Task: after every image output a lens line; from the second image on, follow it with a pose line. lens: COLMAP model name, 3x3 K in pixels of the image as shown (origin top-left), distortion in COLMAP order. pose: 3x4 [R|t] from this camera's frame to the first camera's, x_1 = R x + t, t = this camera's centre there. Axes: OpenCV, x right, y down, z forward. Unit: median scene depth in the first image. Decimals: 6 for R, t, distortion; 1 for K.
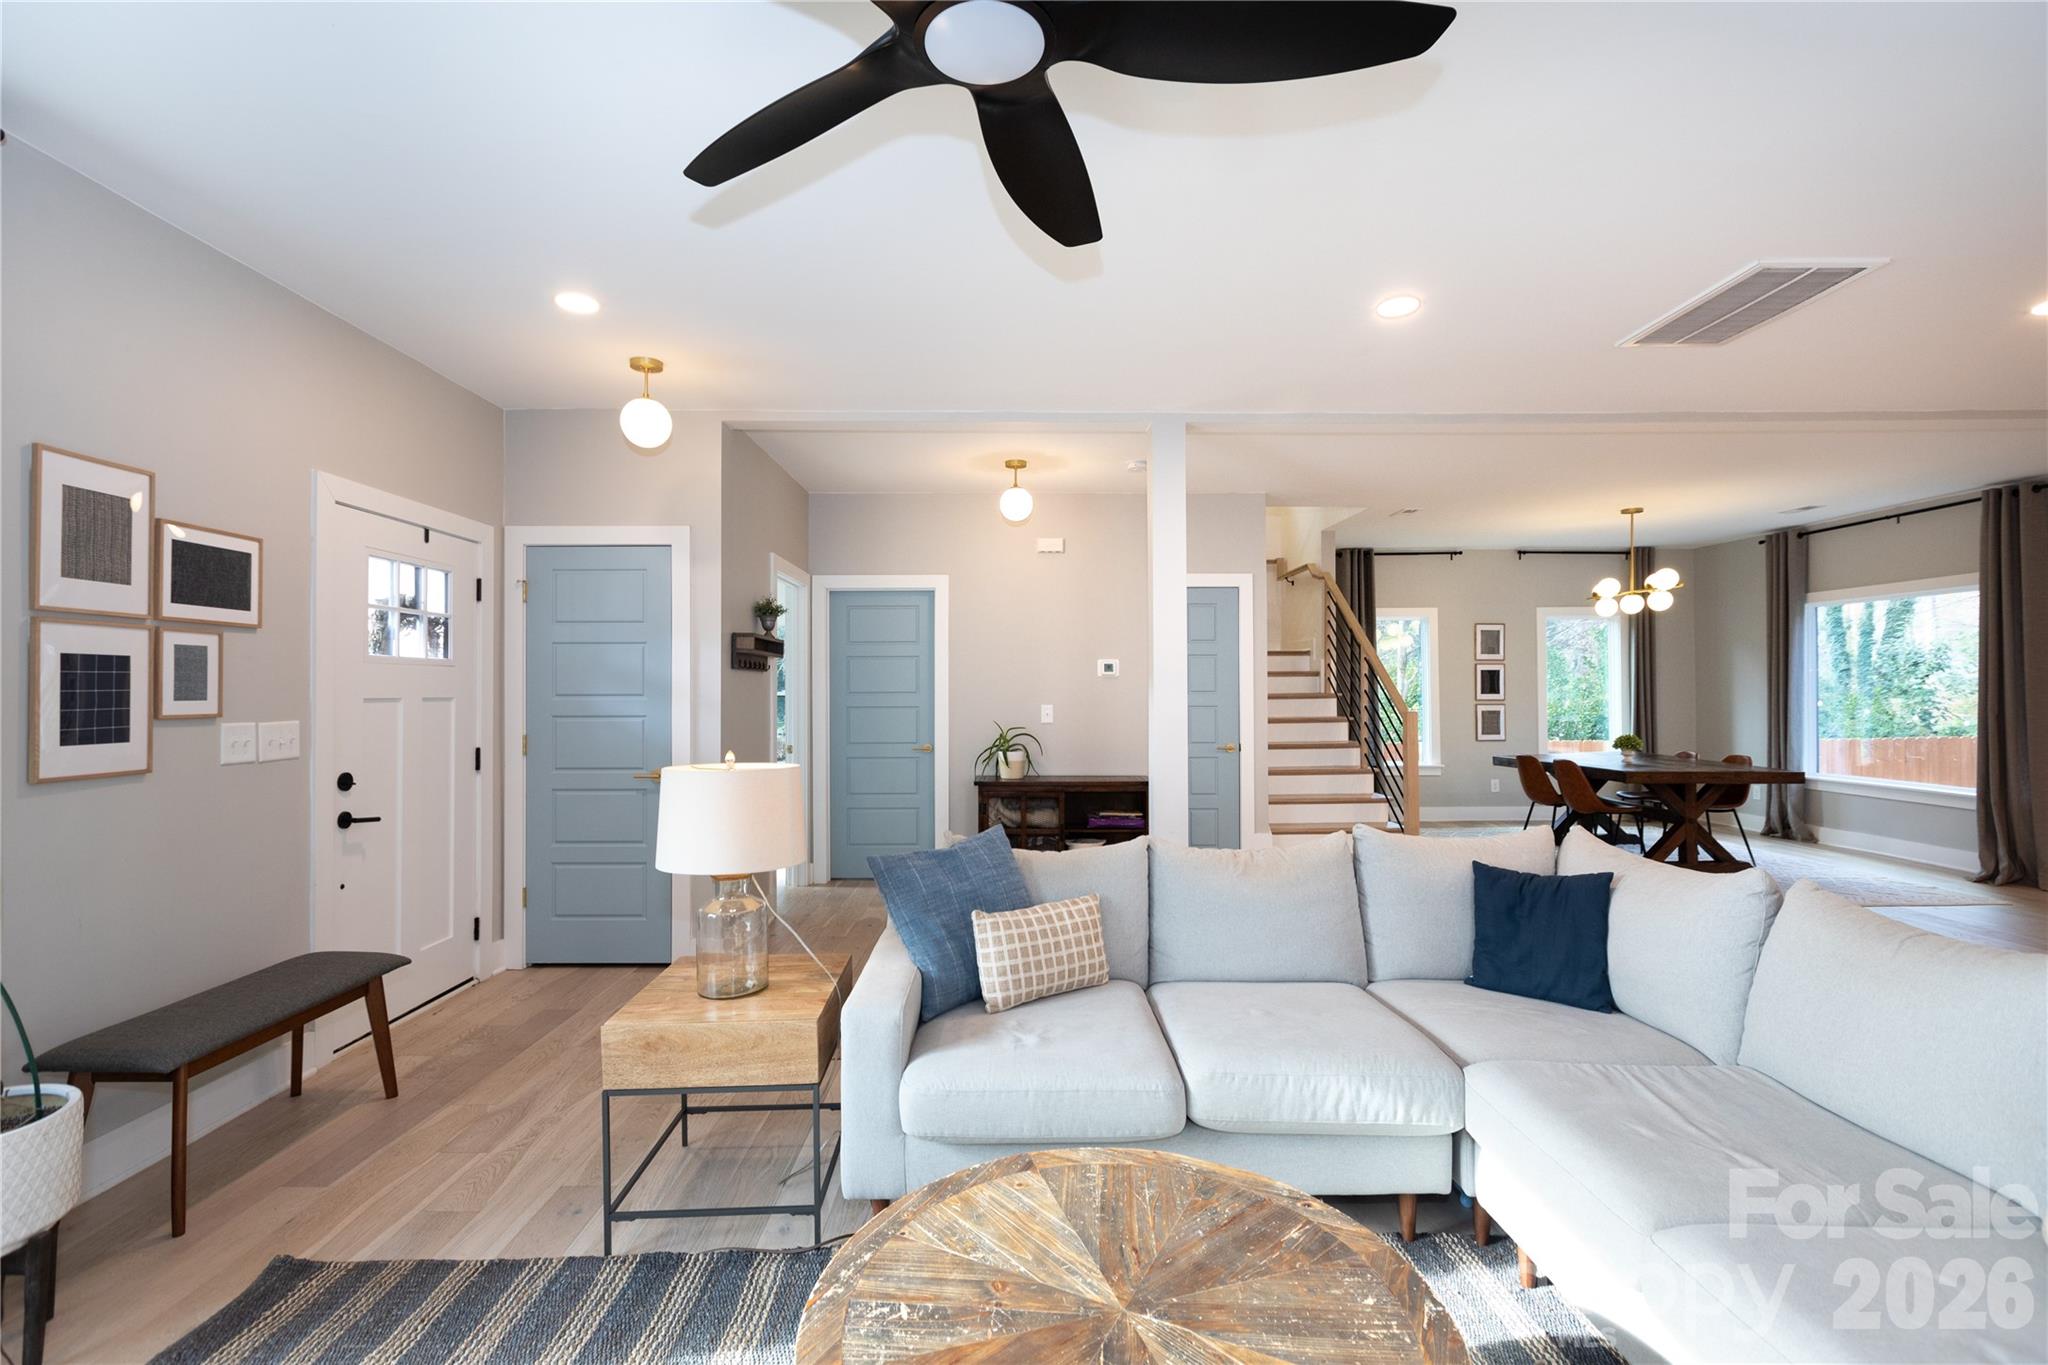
lens RADIAL K [[919.8, 0, 1023.5], [0, 919.8, 666.5], [0, 0, 1]] dist [-0.002479, 0.001951]
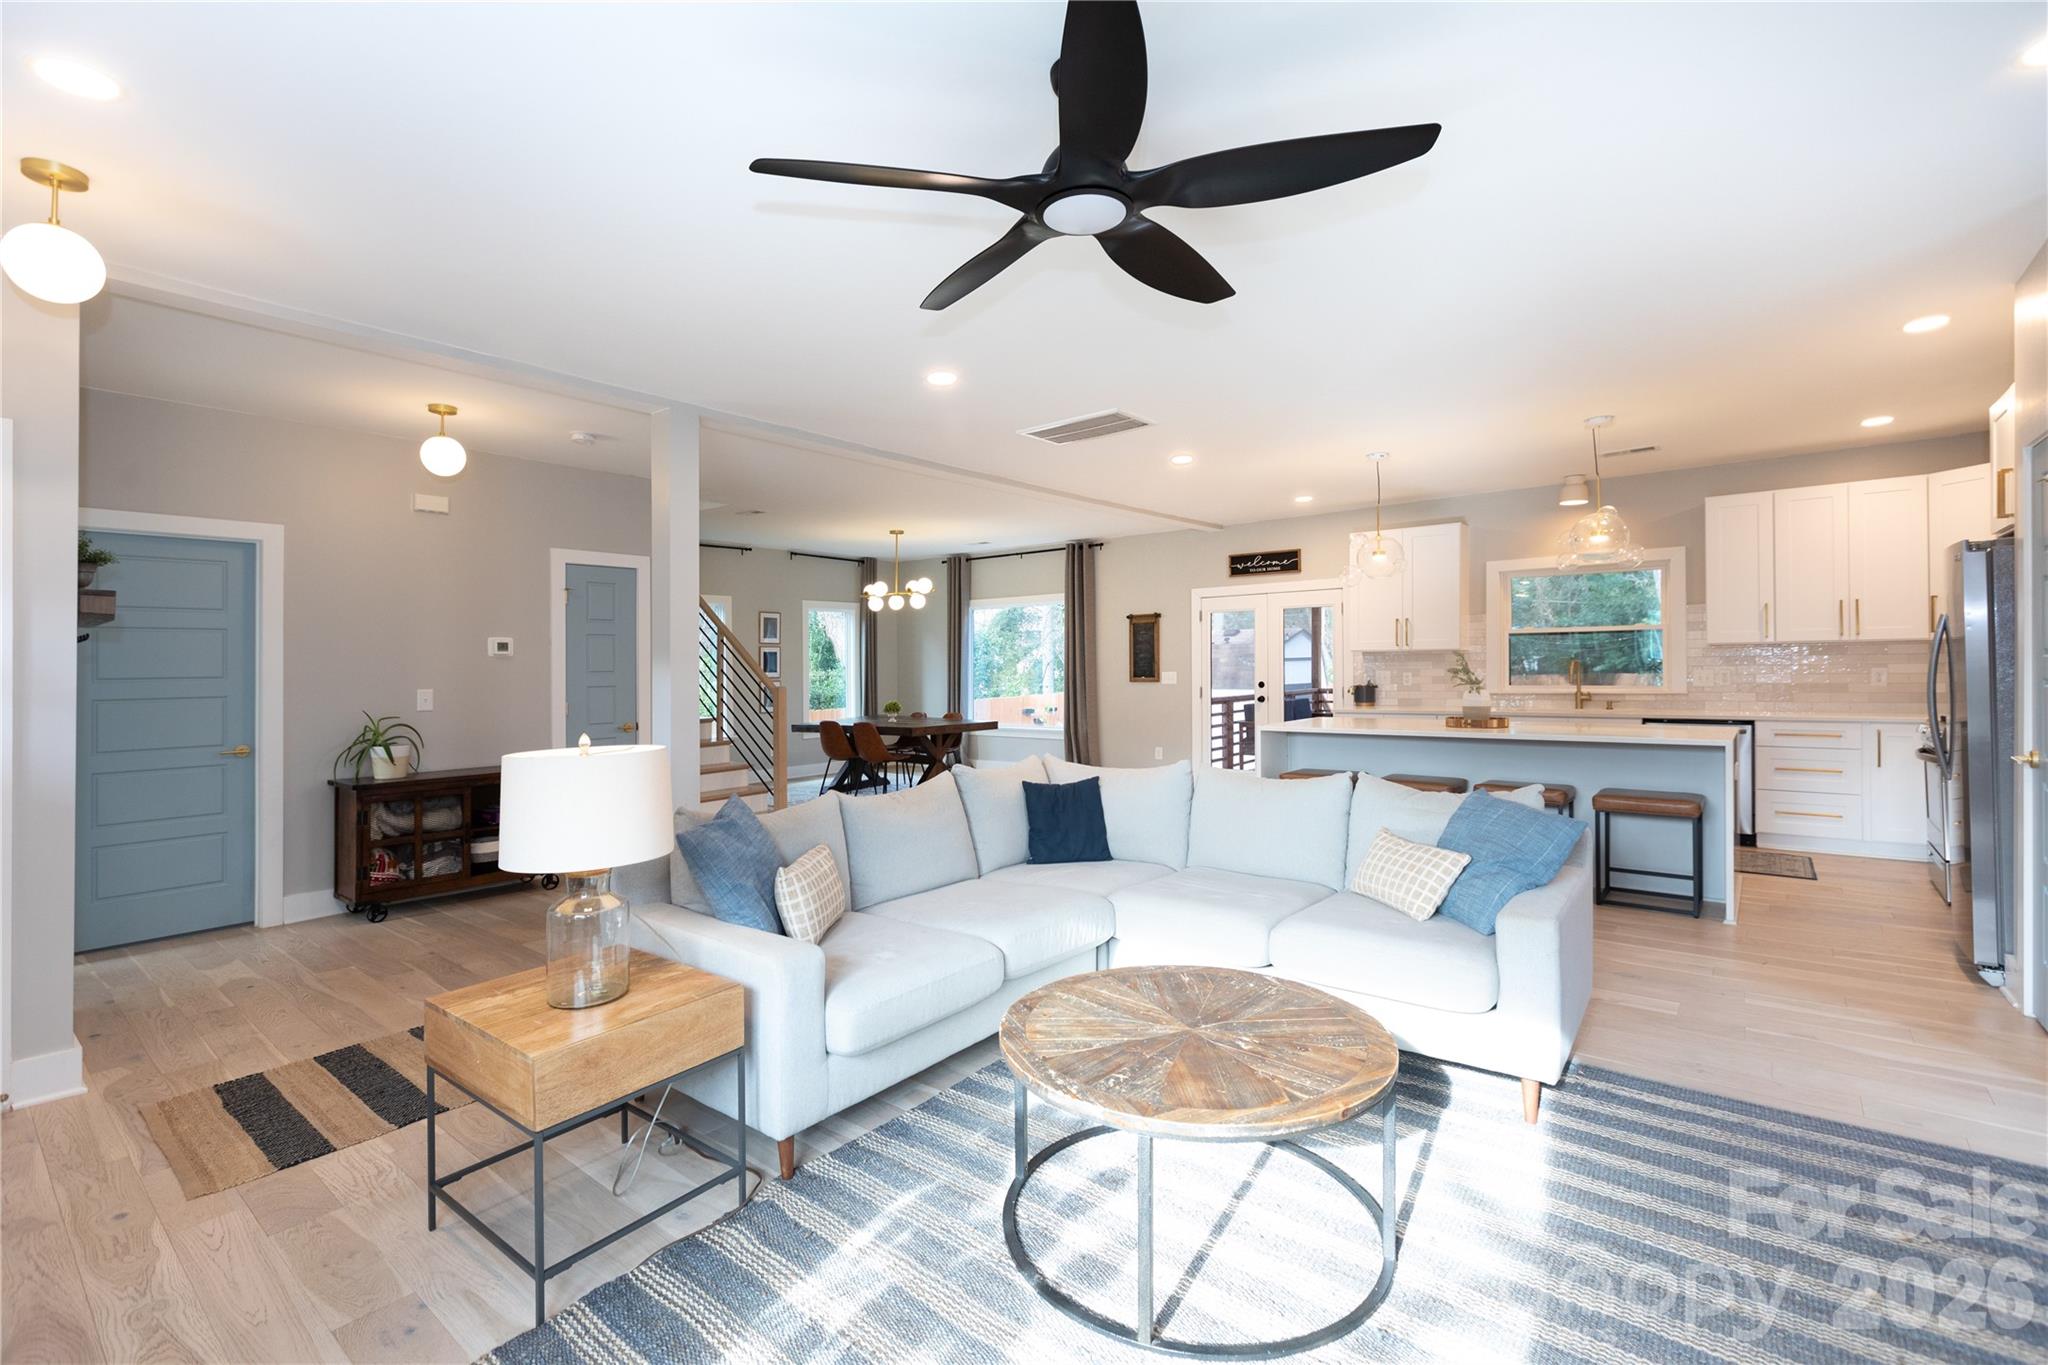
lens RADIAL K [[919.8, 0, 996.3], [0, 919.8, 652.5], [0, 0, 1]] dist [-0.002479, 0.001951]
pose [[0.640926, 0.004725, 0.767588, -0.291831], [-0.007481, 0.999972, 0.000091, 0.003296], [-0.767567, -0.005801, 0.640943, 0.042371]]
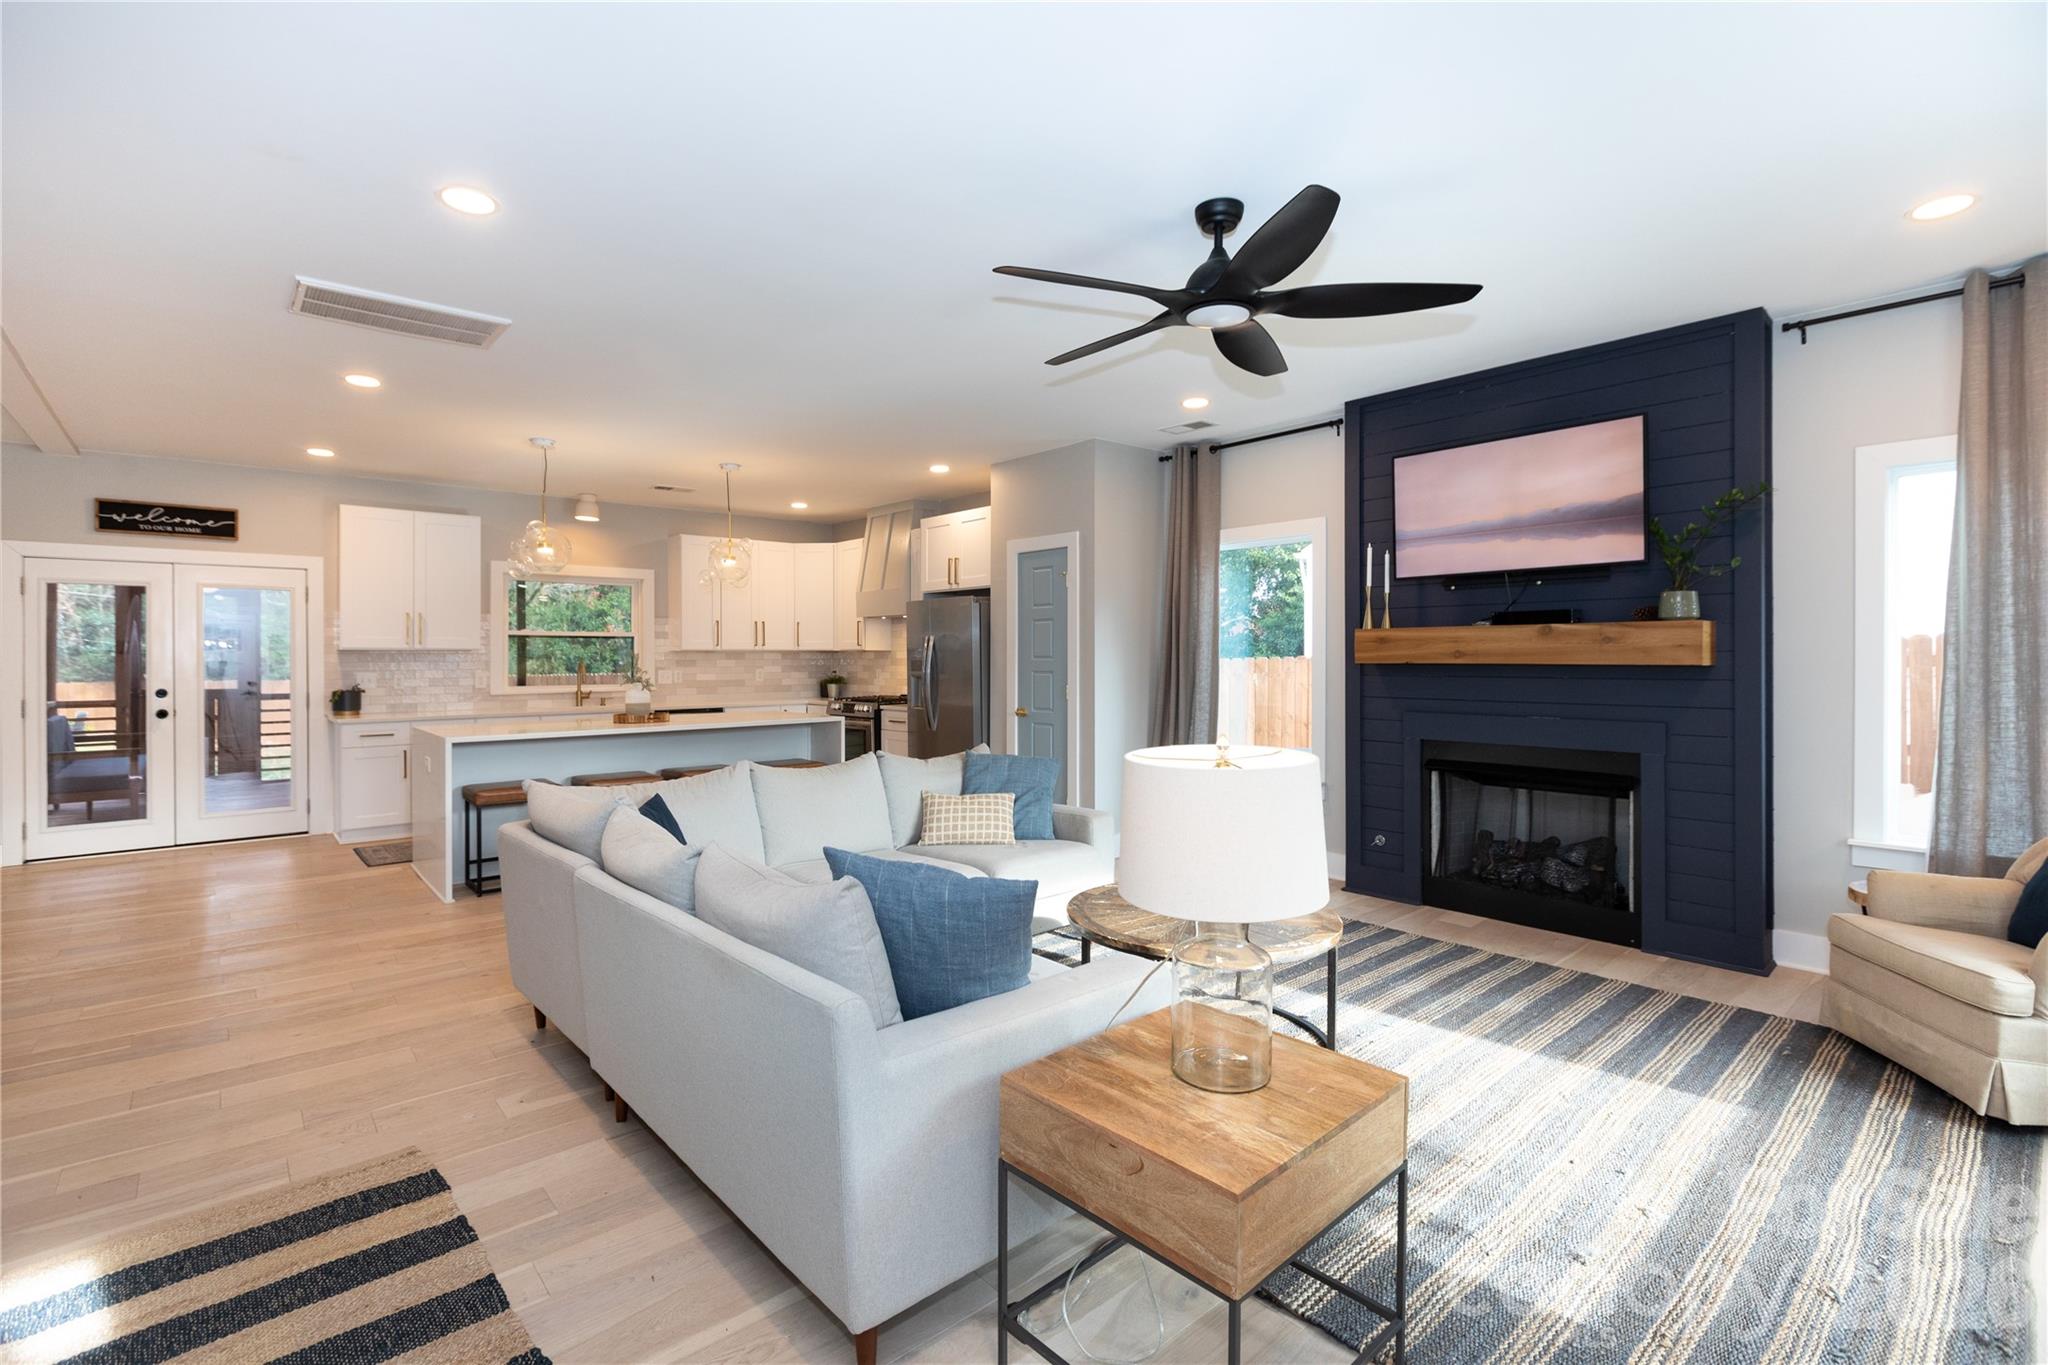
lens RADIAL K [[919.8, 0, 1011.2], [0, 919.8, 675.1], [0, 0, 1]] dist [-0.002479, 0.001951]
pose [[-0.653775, -0.007147, 0.756655, -0.284830], [-0.013018, 0.999914, -0.001803, 0.020084], [-0.756577, -0.011029, -0.653812, 0.592206]]
